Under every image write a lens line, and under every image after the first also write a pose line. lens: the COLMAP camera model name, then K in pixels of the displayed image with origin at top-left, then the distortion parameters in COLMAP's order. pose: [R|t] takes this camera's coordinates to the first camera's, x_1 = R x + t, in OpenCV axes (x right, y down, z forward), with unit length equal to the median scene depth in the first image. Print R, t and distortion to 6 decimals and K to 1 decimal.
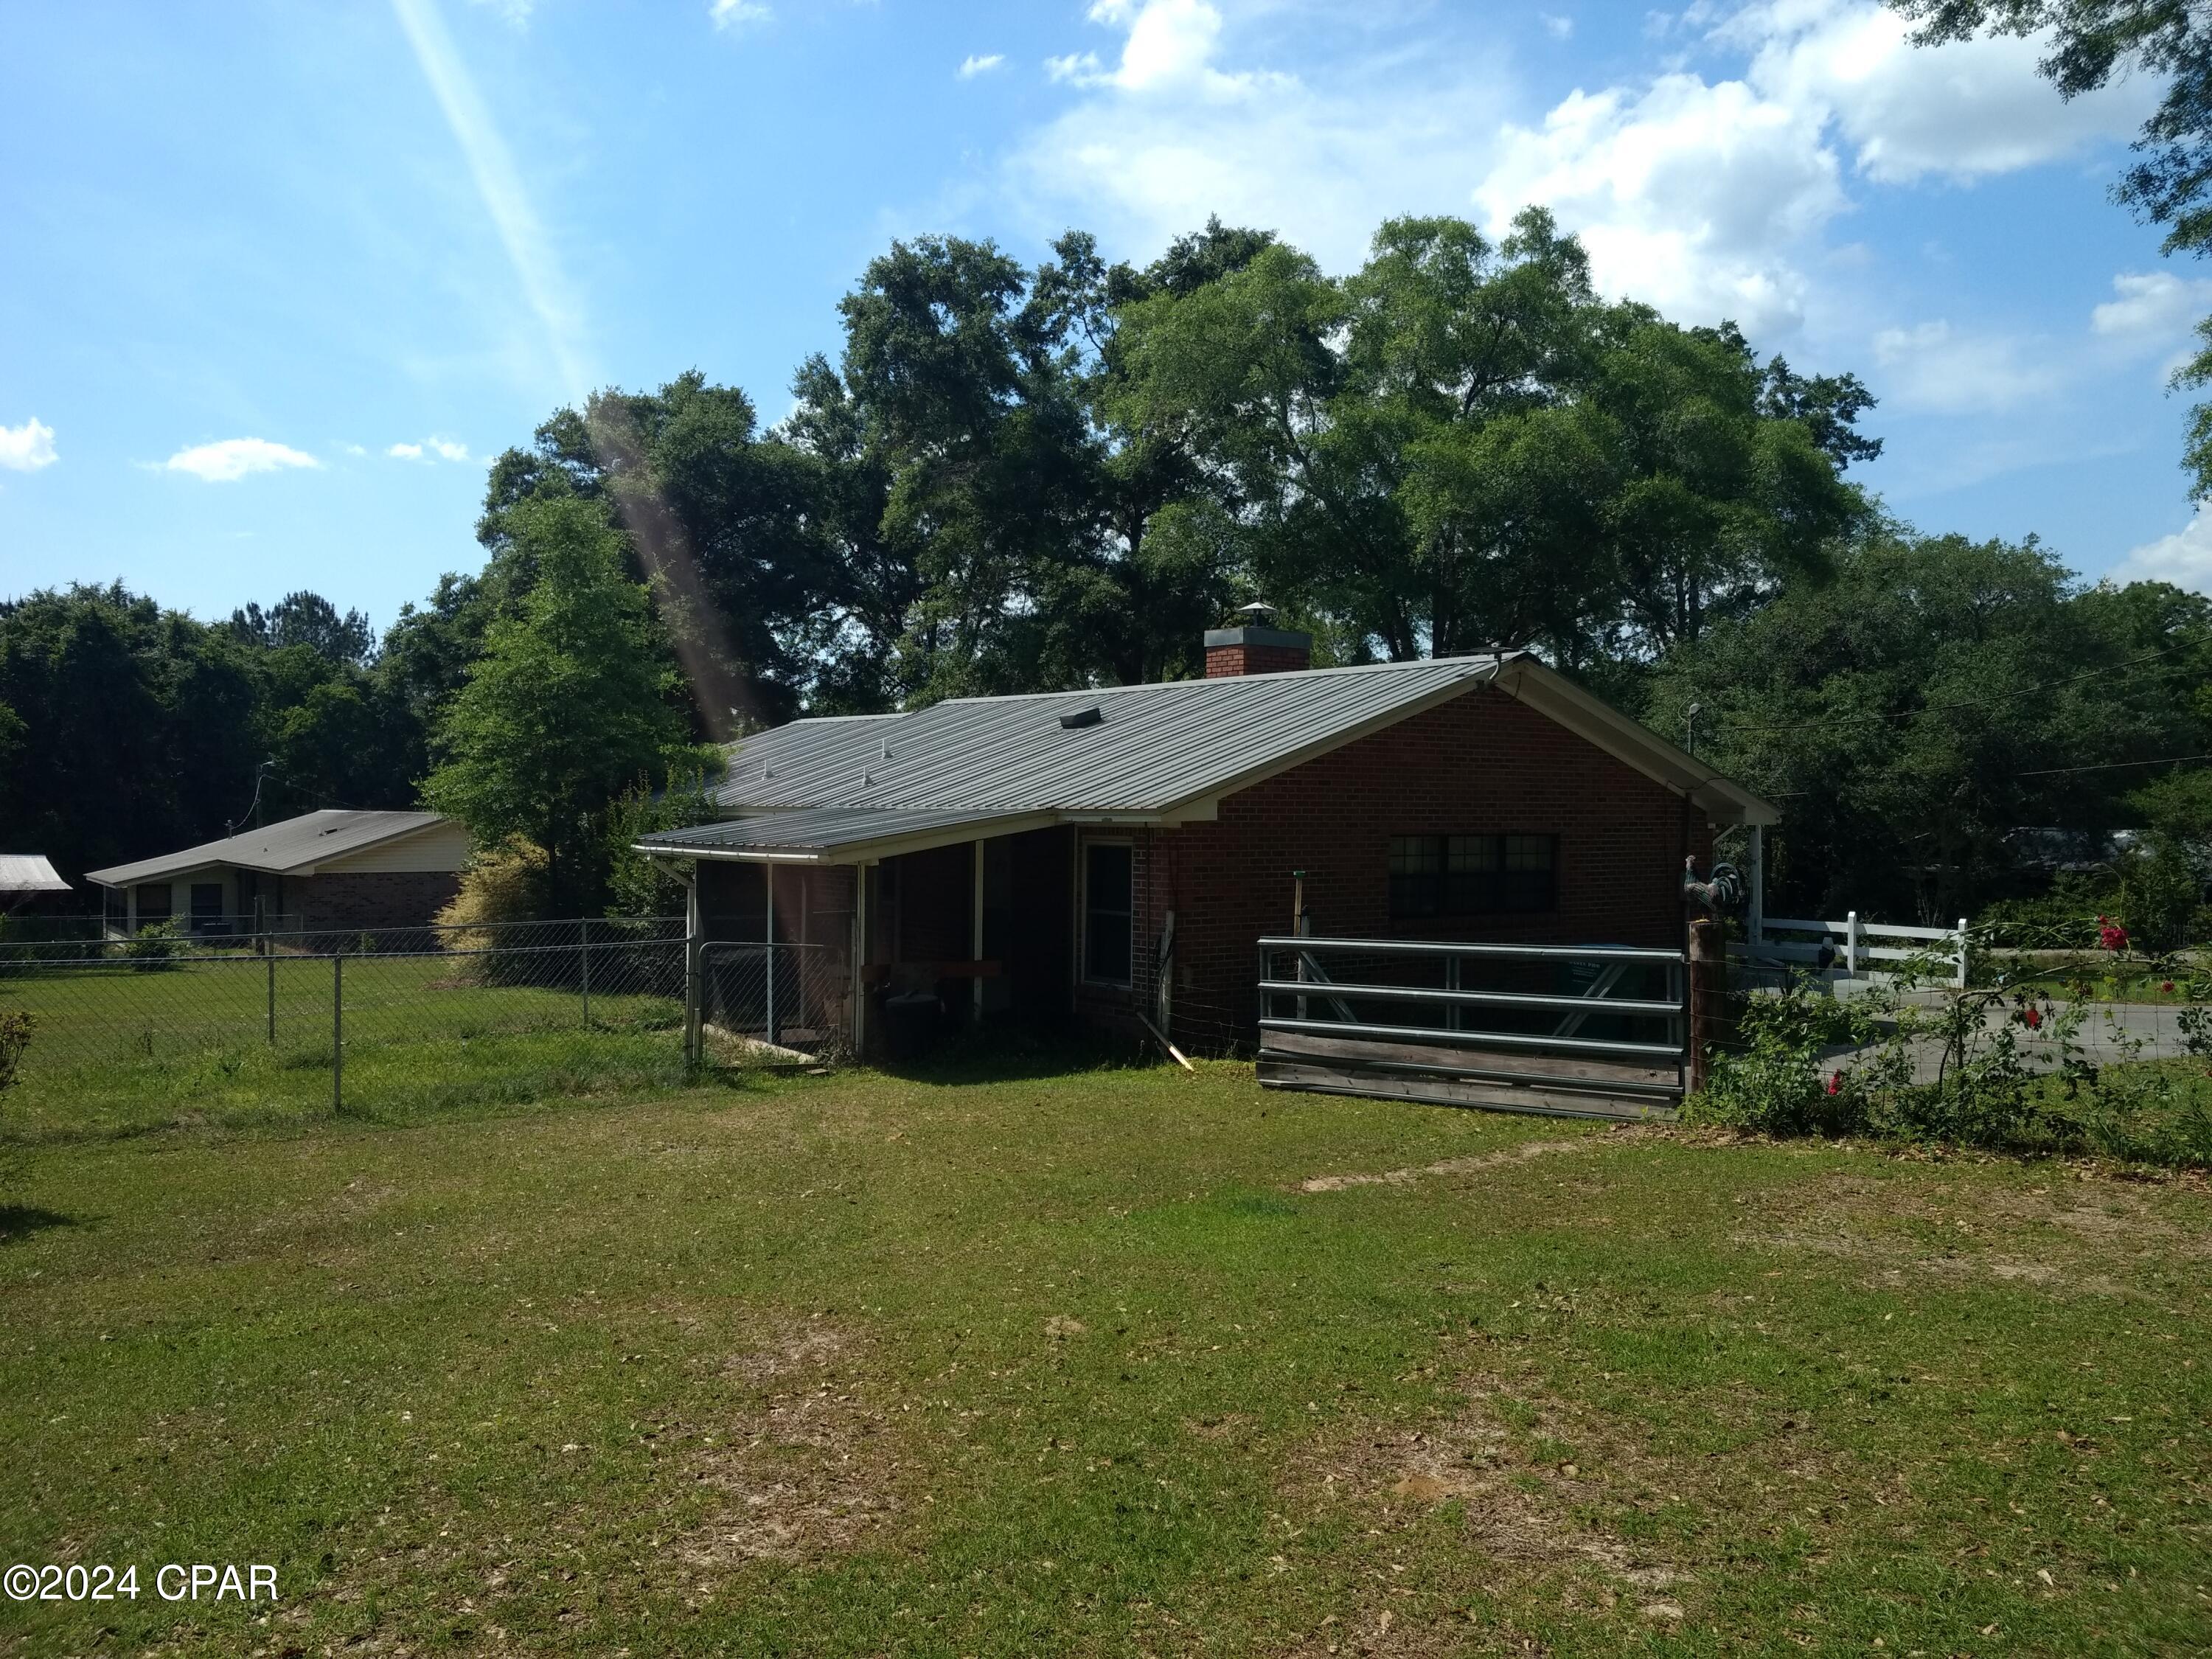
lens RADIAL K [[1738.0, 0, 1113.8], [0, 1738.0, 820.9], [0, 0, 1]] dist [0.044595, 0.008315]
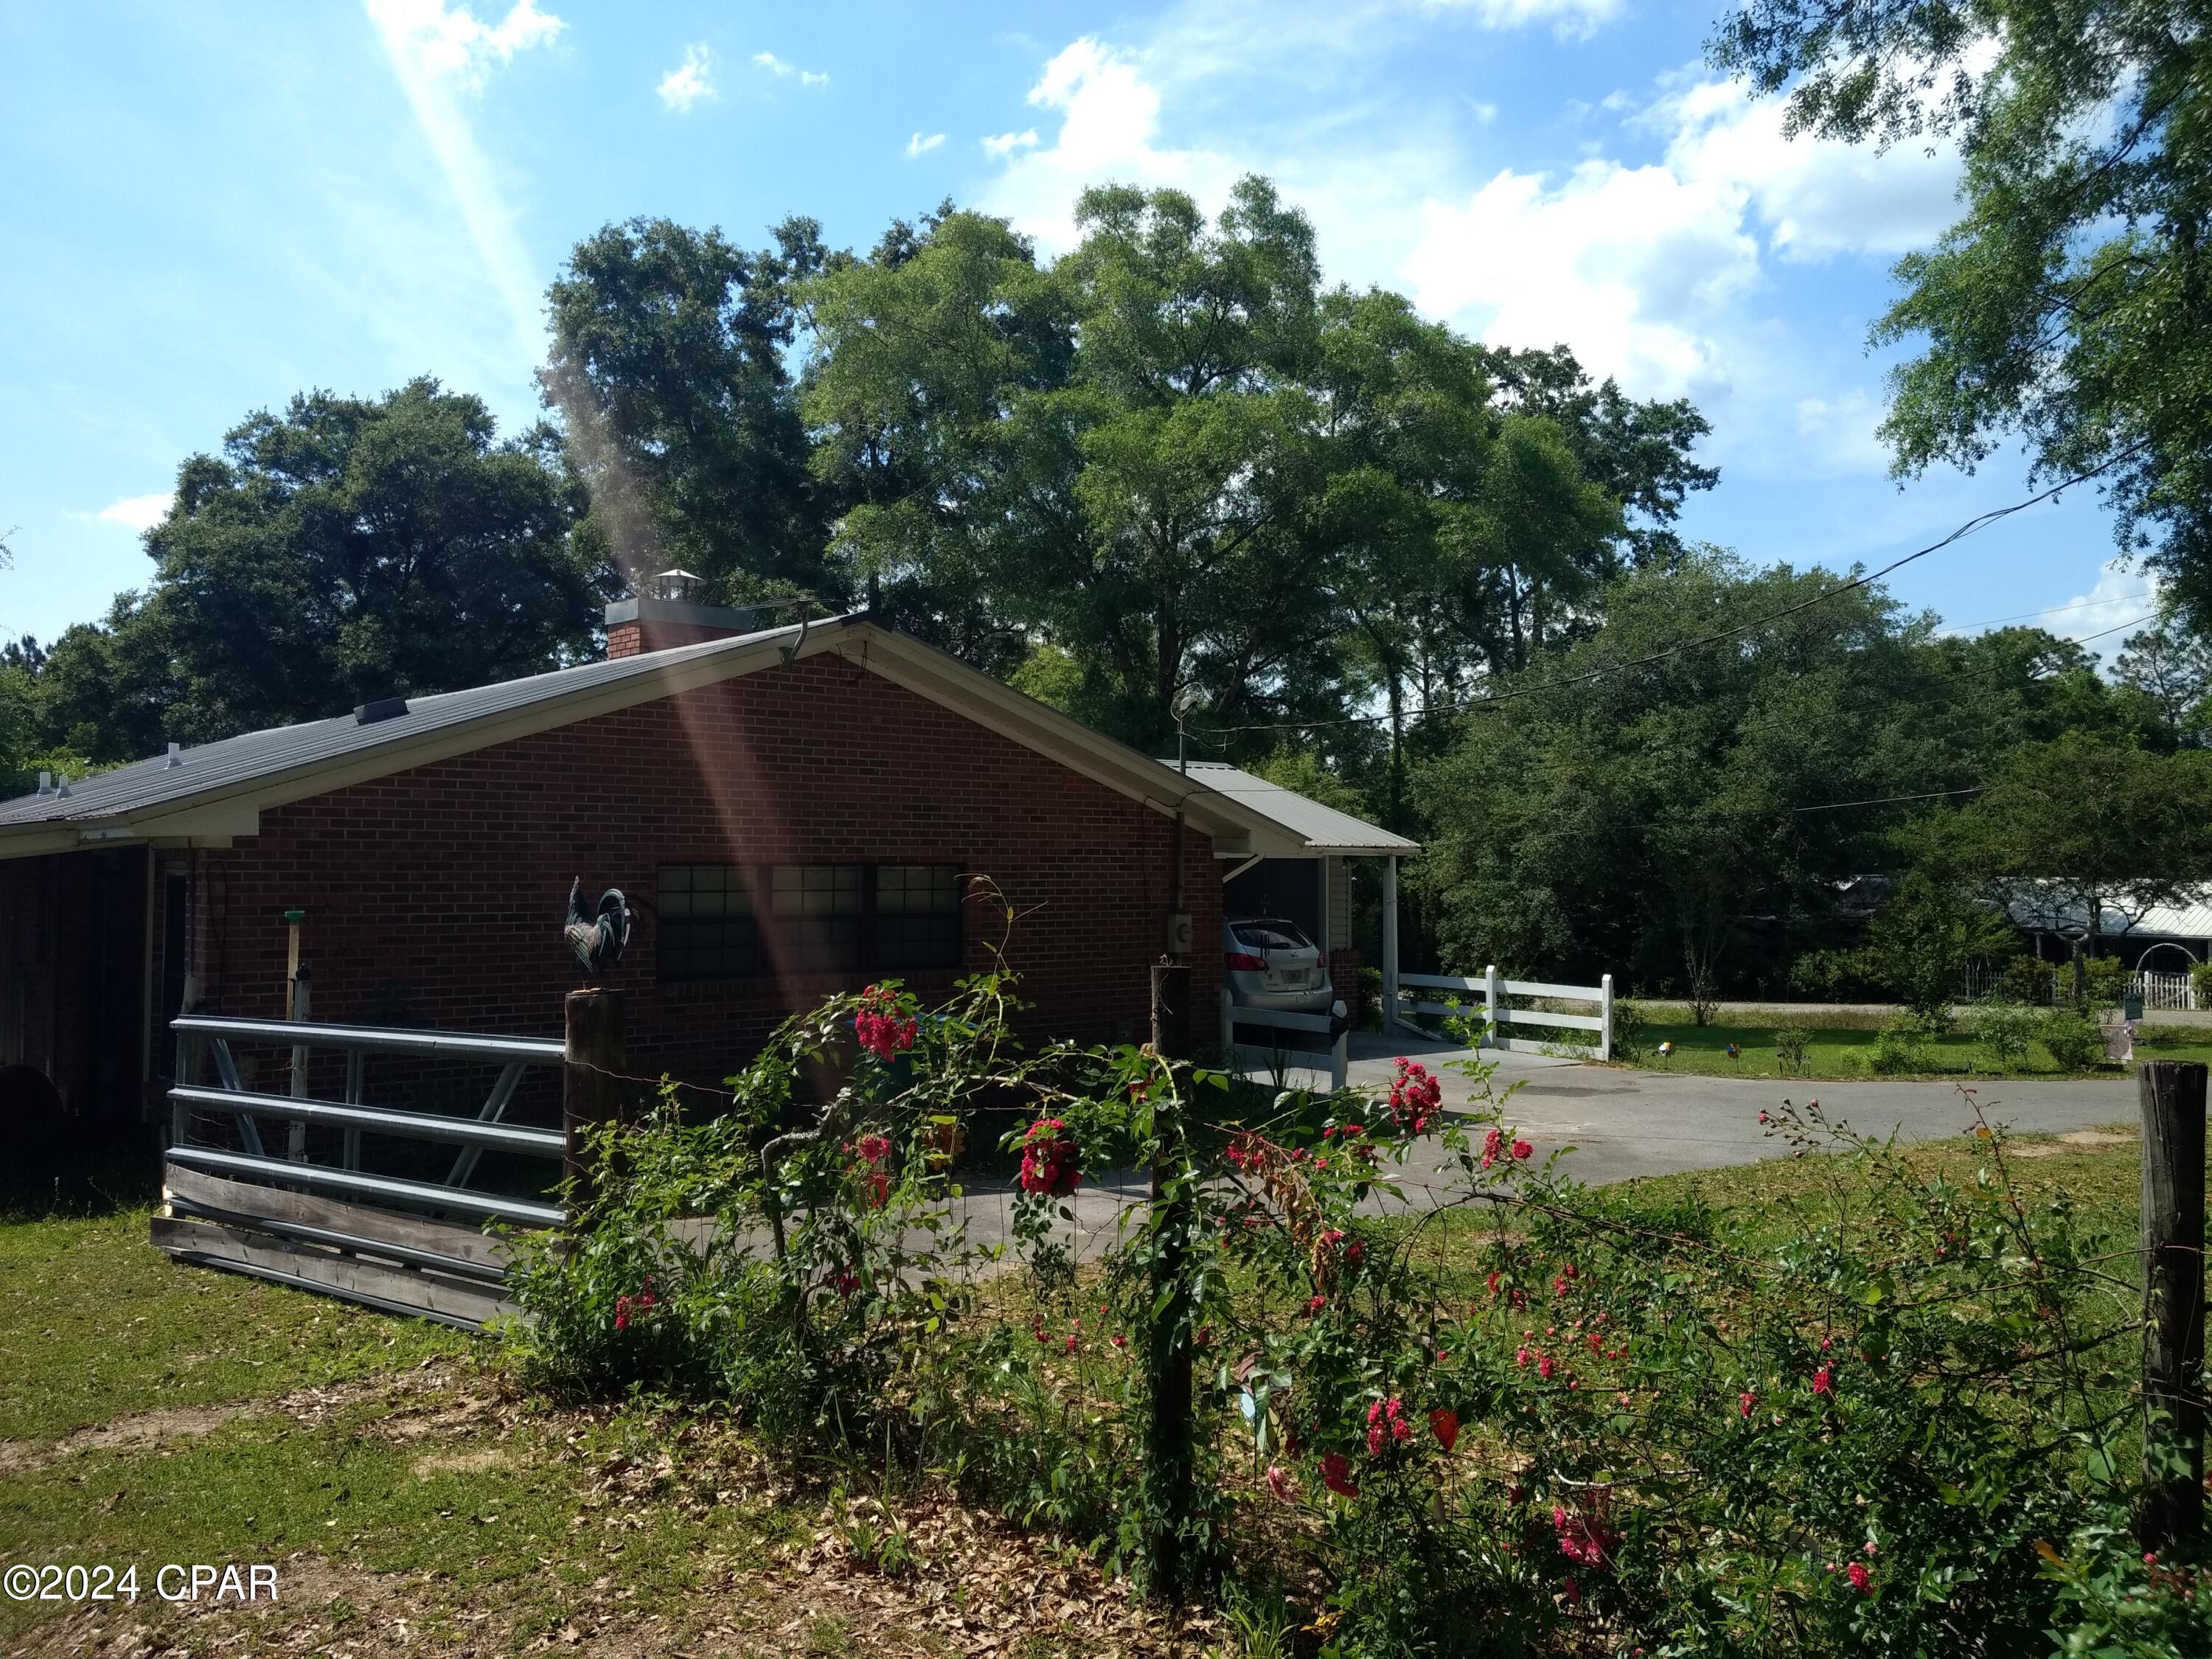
lens RADIAL K [[1719.5, 0, 1099.3], [0, 1719.5, 838.5], [0, 0, 1]] dist [0.031554, 0.006607]
pose [[0.999765, 0.001145, 0.021633, 0.111412], [-0.000729, 0.999815, -0.019216, 0.003880], [-0.021651, 0.019196, 0.999581, 0.098102]]
